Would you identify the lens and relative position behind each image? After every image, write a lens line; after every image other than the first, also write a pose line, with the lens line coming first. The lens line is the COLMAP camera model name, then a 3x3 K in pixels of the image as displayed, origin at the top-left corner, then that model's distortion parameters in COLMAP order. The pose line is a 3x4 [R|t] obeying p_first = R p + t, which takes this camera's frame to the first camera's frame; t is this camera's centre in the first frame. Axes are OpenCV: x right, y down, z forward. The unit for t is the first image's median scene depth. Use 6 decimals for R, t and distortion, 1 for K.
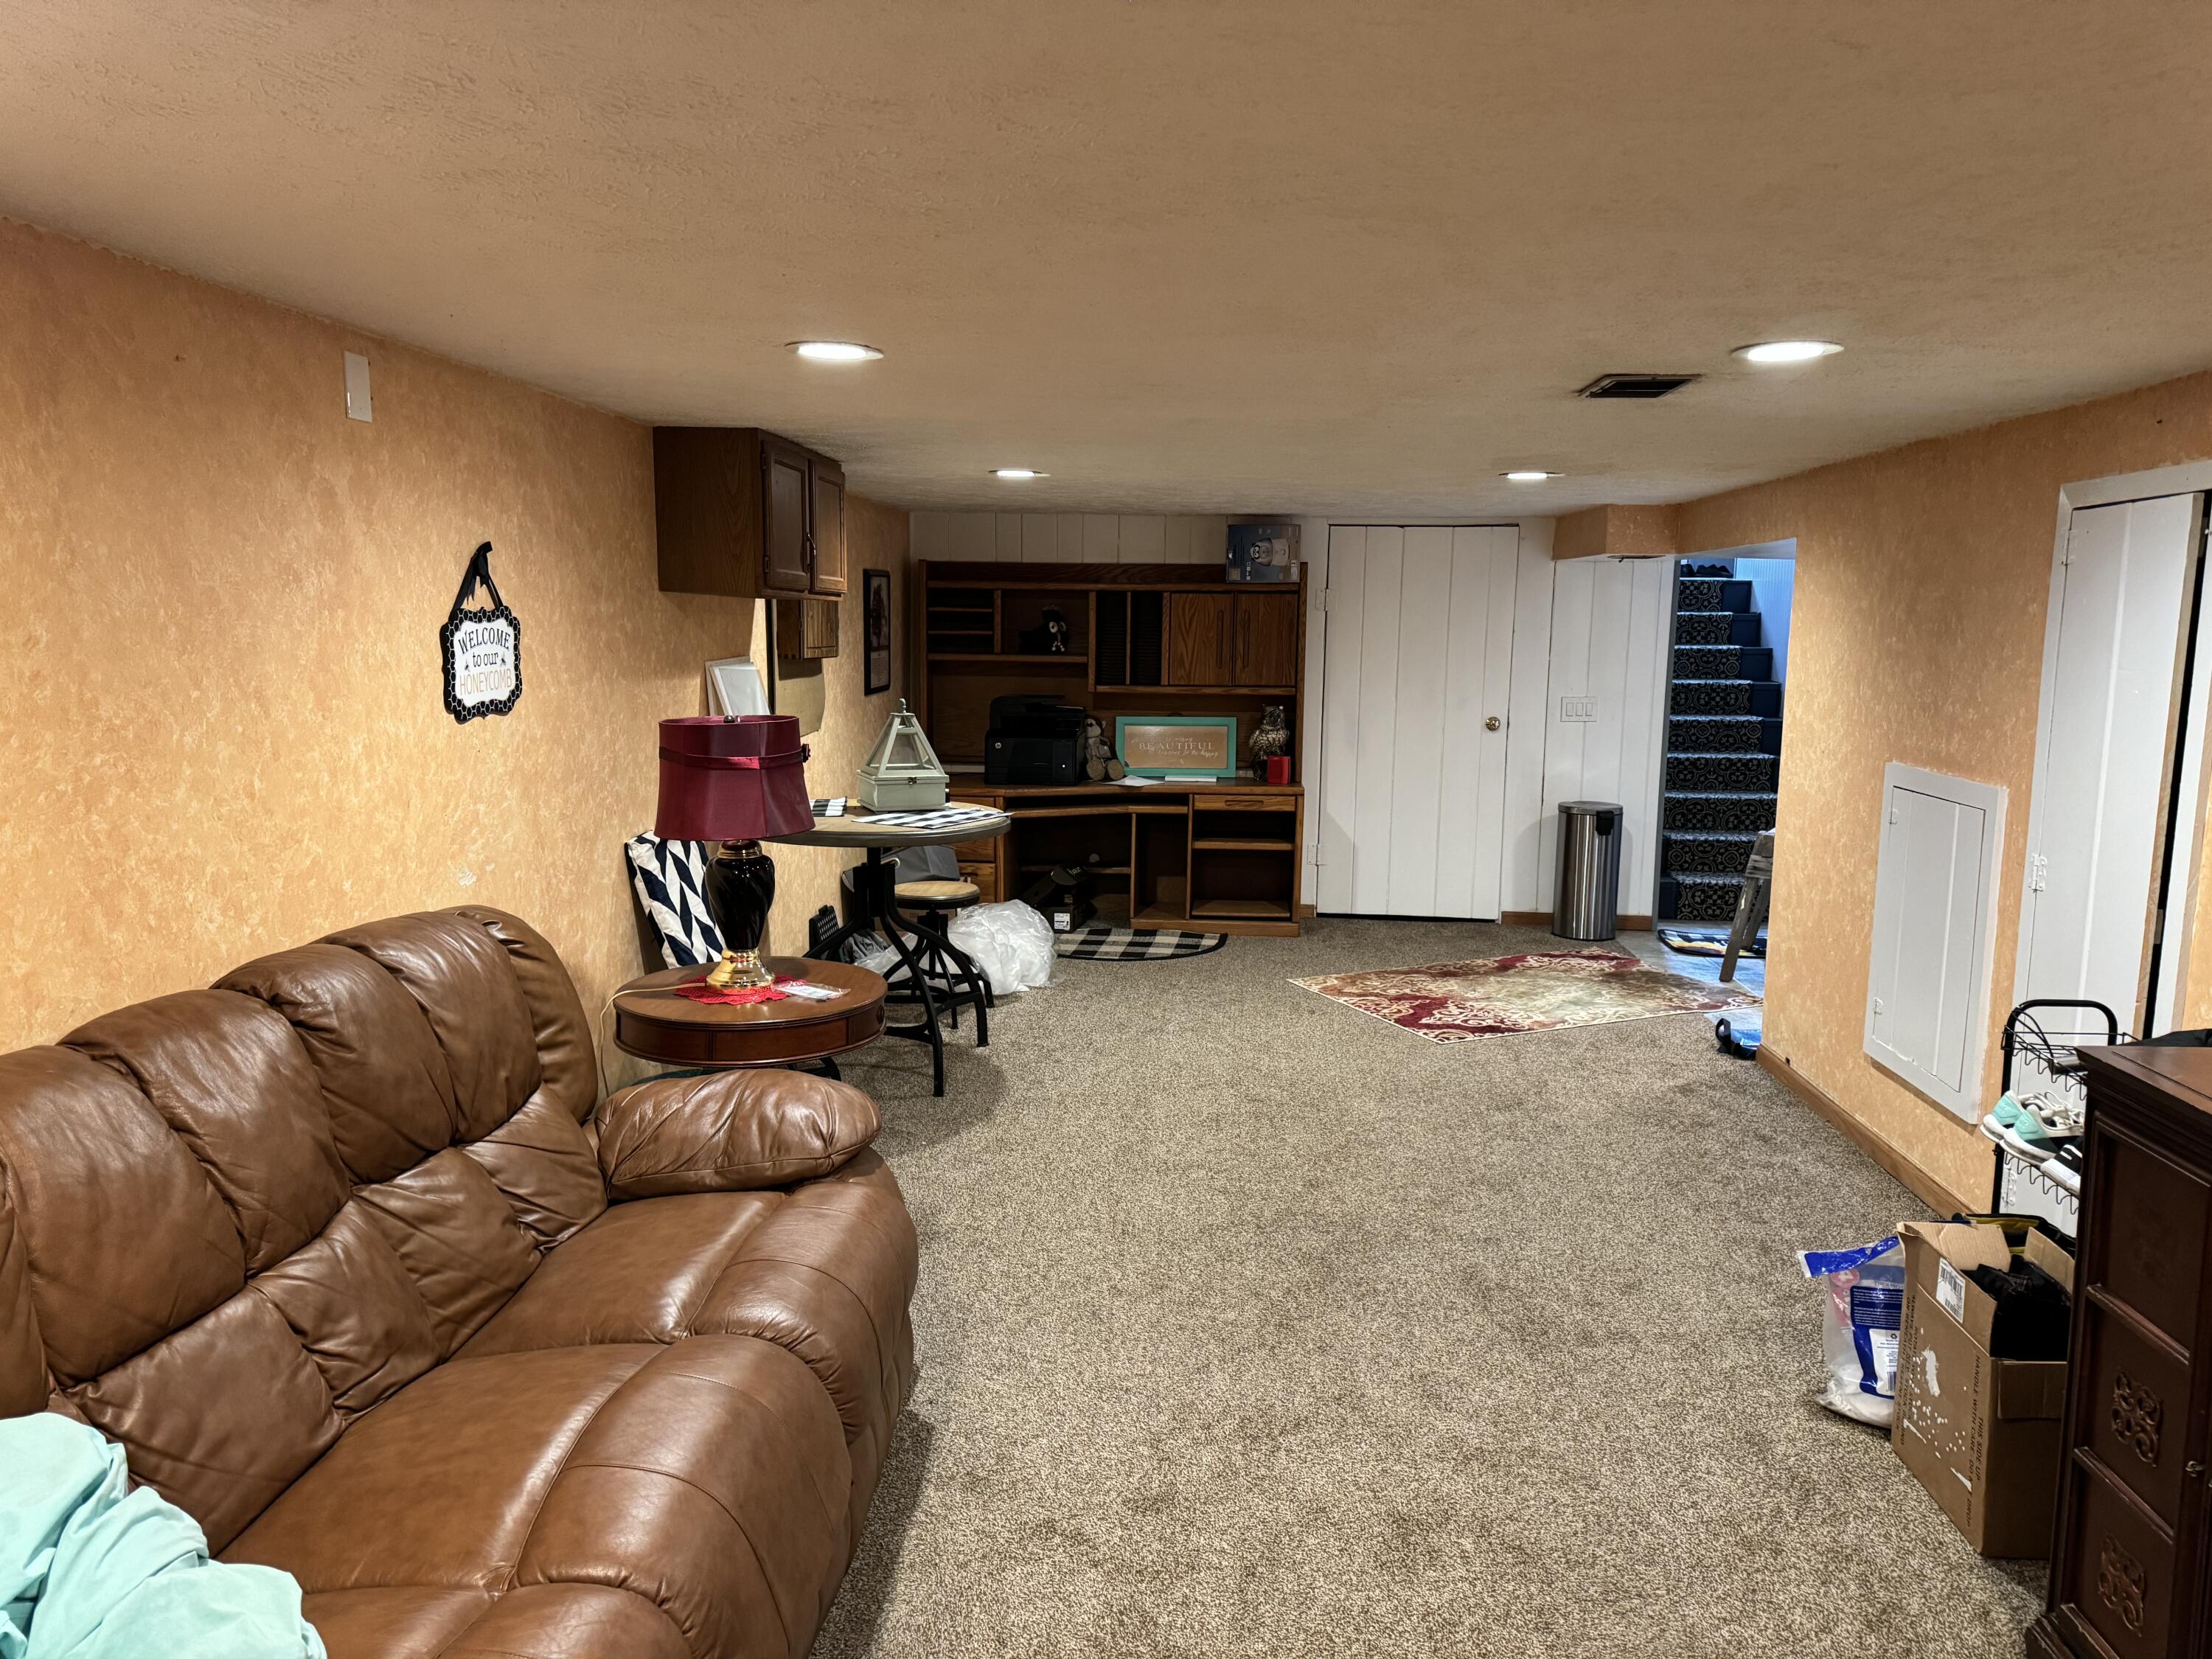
lens RADIAL K [[1550.8, 0, 1103.2], [0, 1550.8, 831.2], [0, 0, 1]] dist [0.024938, -0.022833]
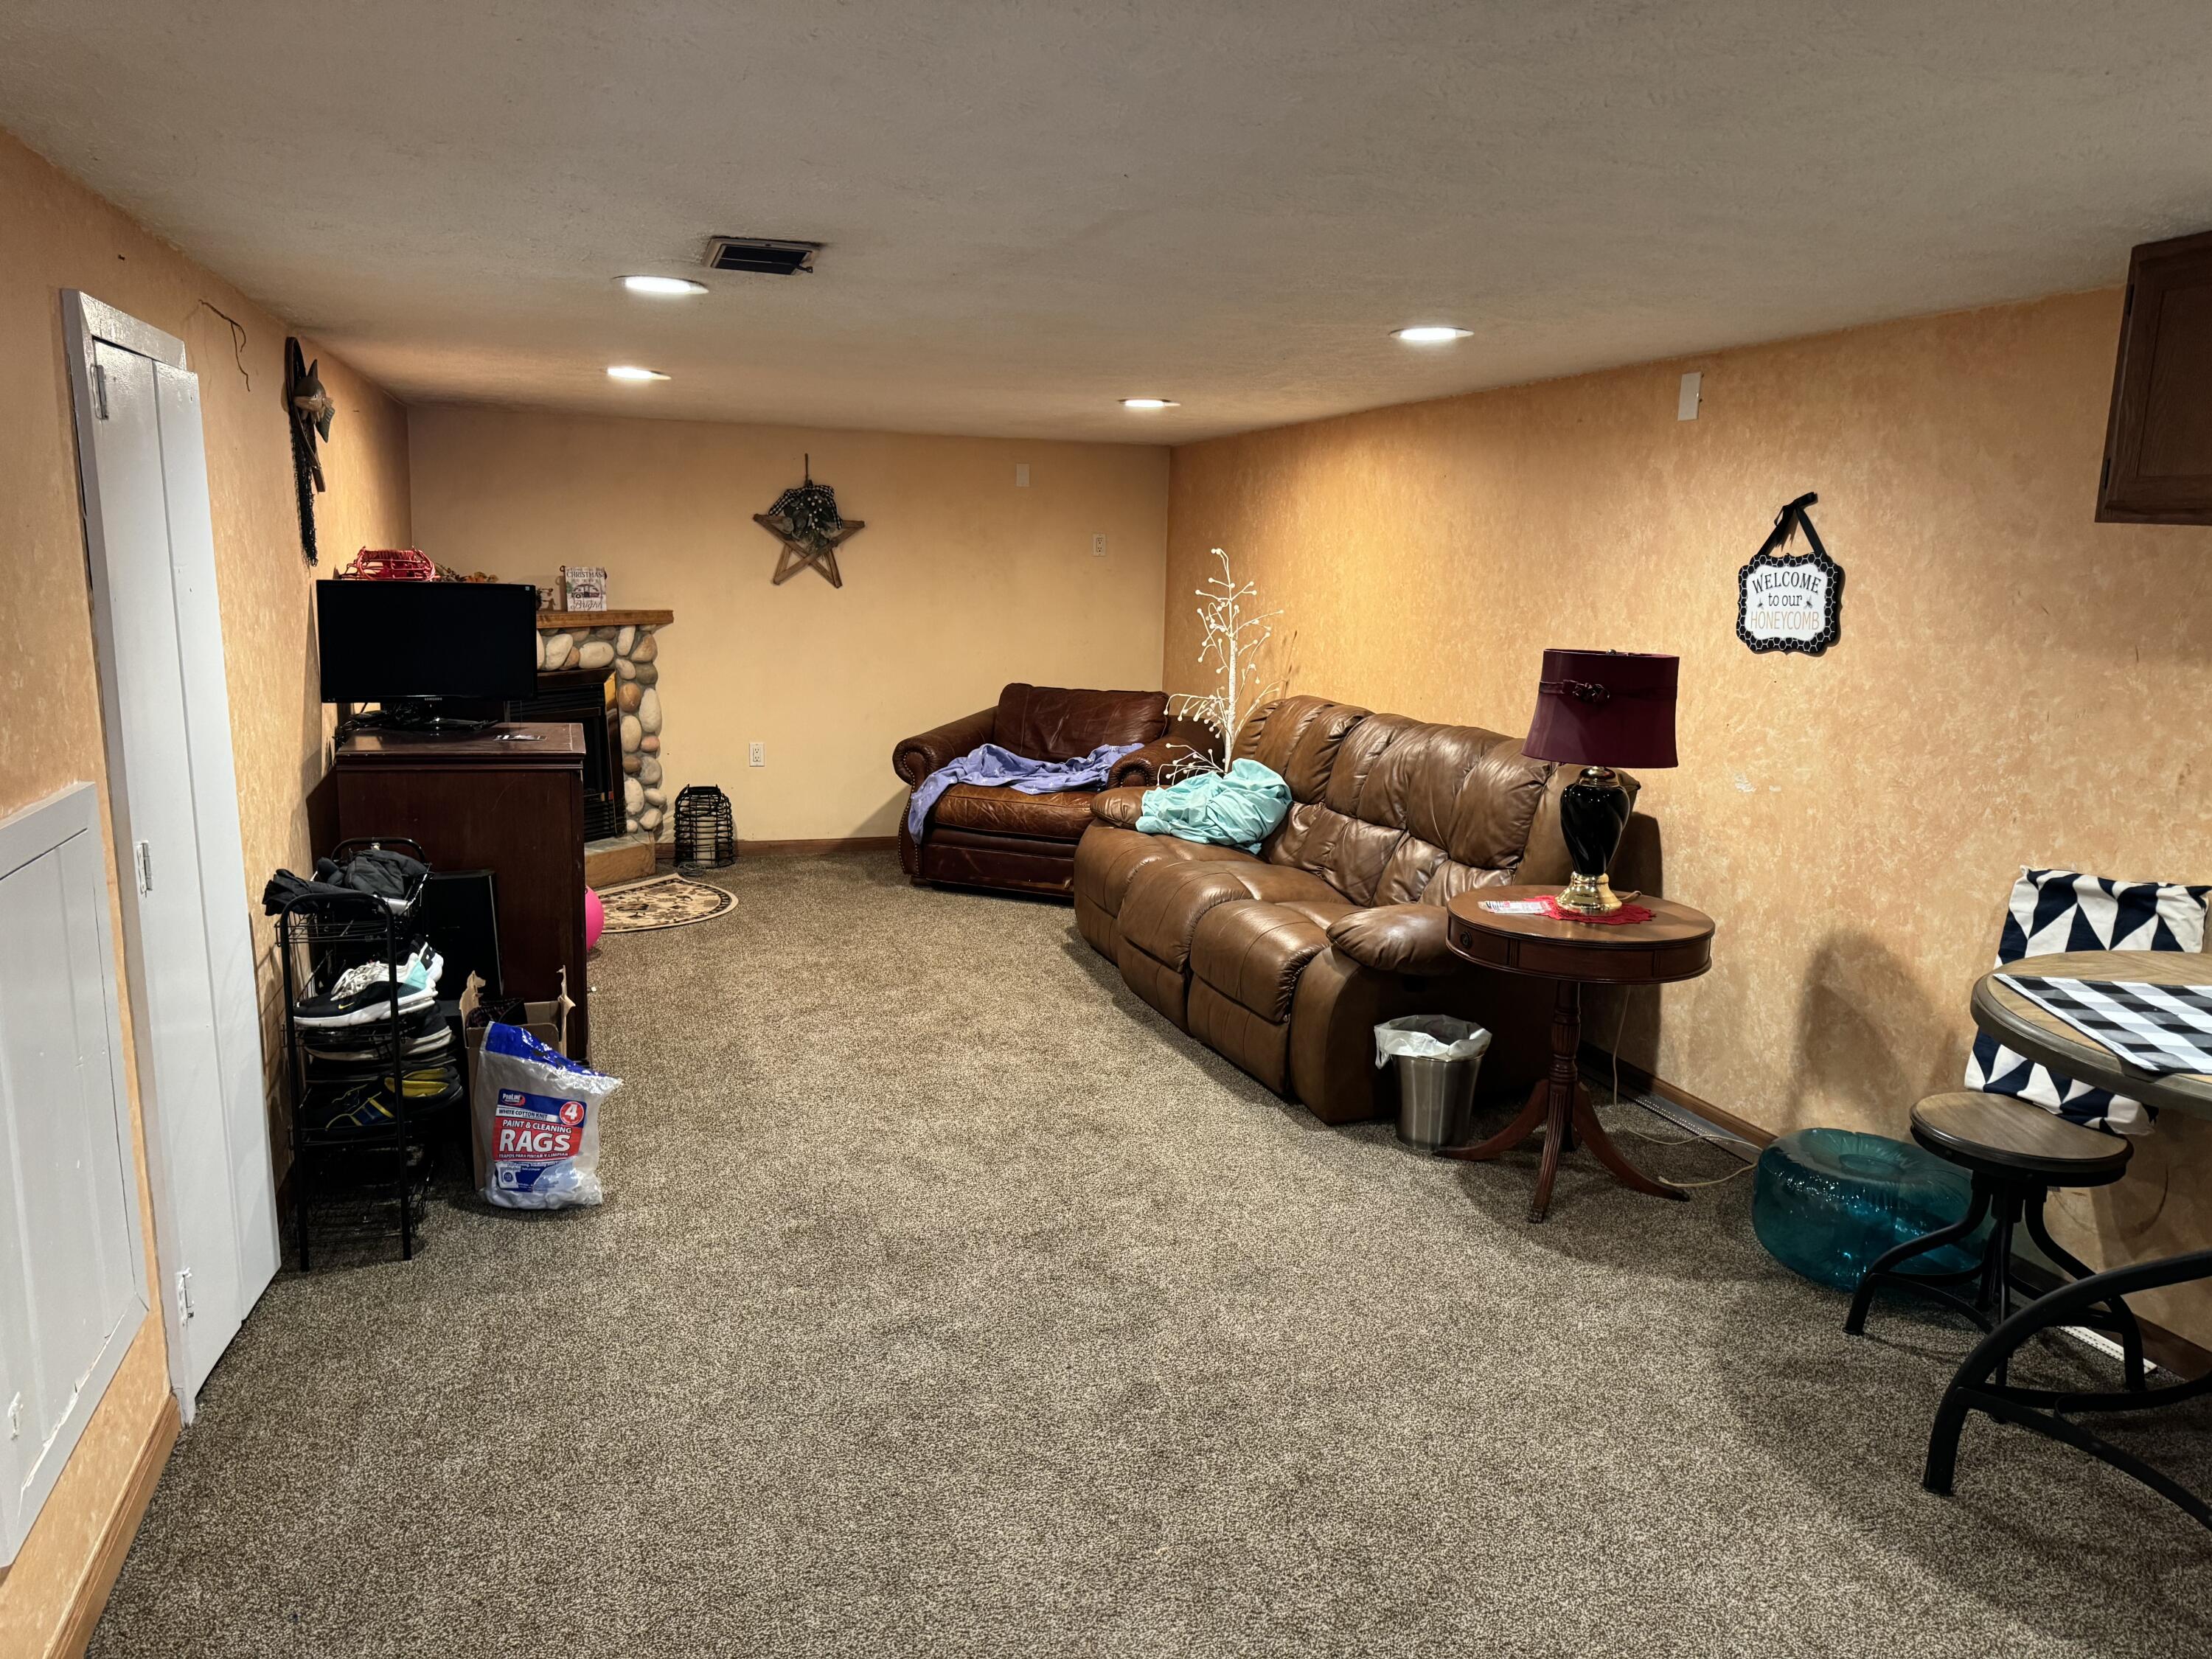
lens RADIAL K [[1550.8, 0, 1101.4], [0, 1550.8, 833.7], [0, 0, 1]] dist [0.024938, -0.022833]
pose [[-0.917090, 0.040674, -0.396601, 0.567183], [-0.085278, 0.951746, 0.294801, -0.270225], [0.389454, 0.304180, -0.869368, 2.074635]]
